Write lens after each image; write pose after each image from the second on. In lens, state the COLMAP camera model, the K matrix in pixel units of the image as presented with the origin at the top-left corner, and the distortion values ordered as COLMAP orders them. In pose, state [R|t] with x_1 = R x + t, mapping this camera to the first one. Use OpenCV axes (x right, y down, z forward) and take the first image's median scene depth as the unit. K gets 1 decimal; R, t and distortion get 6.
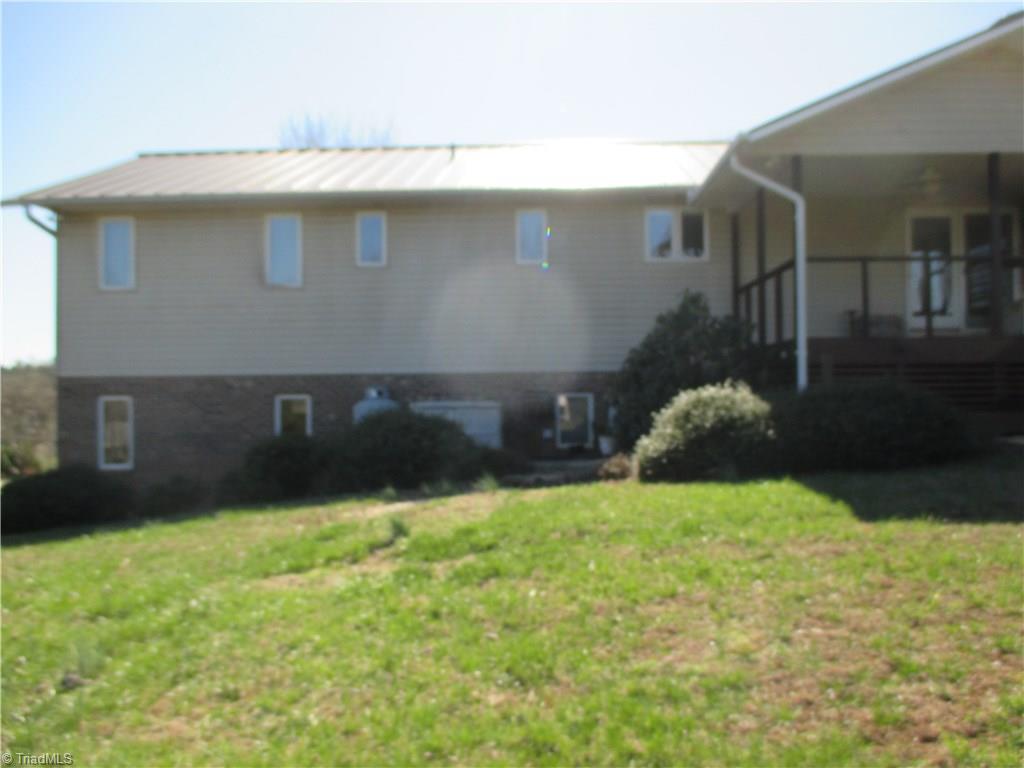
lens RADIAL K [[851.2, 0, 517.3], [0, 851.2, 382.5], [0, 0, 1]] dist [-0.028074, 0.009383]
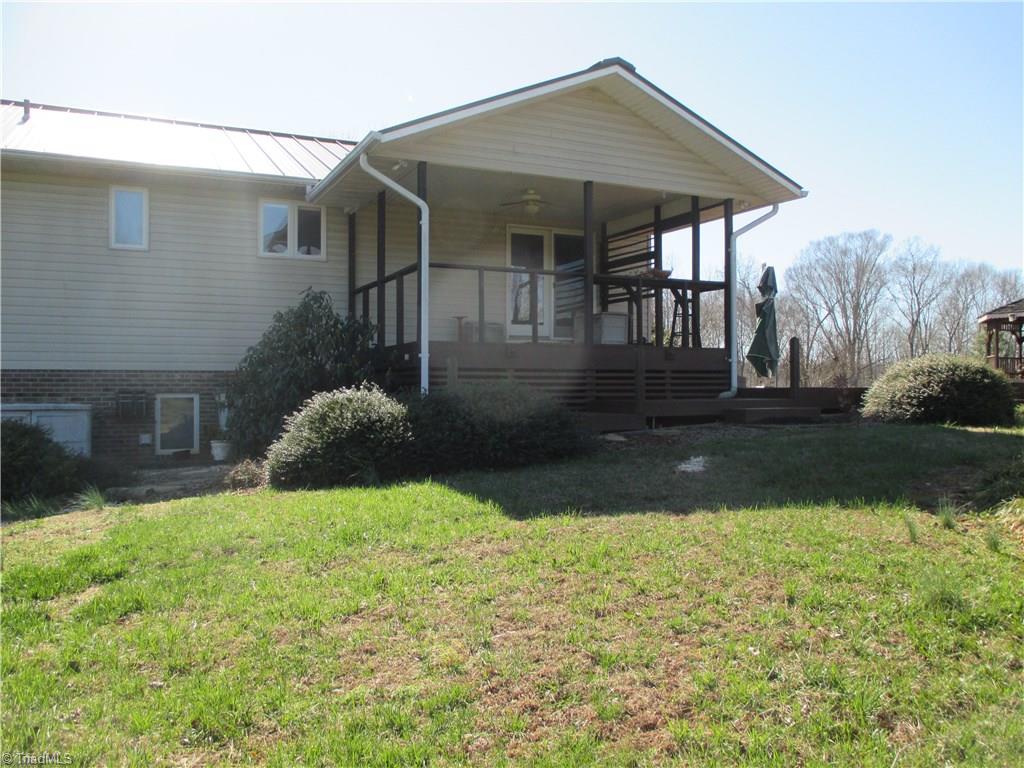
lens RADIAL K [[851.2, 0, 509.6], [0, 851.2, 384.2], [0, 0, 1]] dist [-0.028074, 0.009383]
pose [[0.888587, 0.008698, 0.458625, -0.076535], [-0.009239, 0.999957, -0.001064, -0.000548], [-0.458615, -0.003291, 0.888629, 0.070313]]
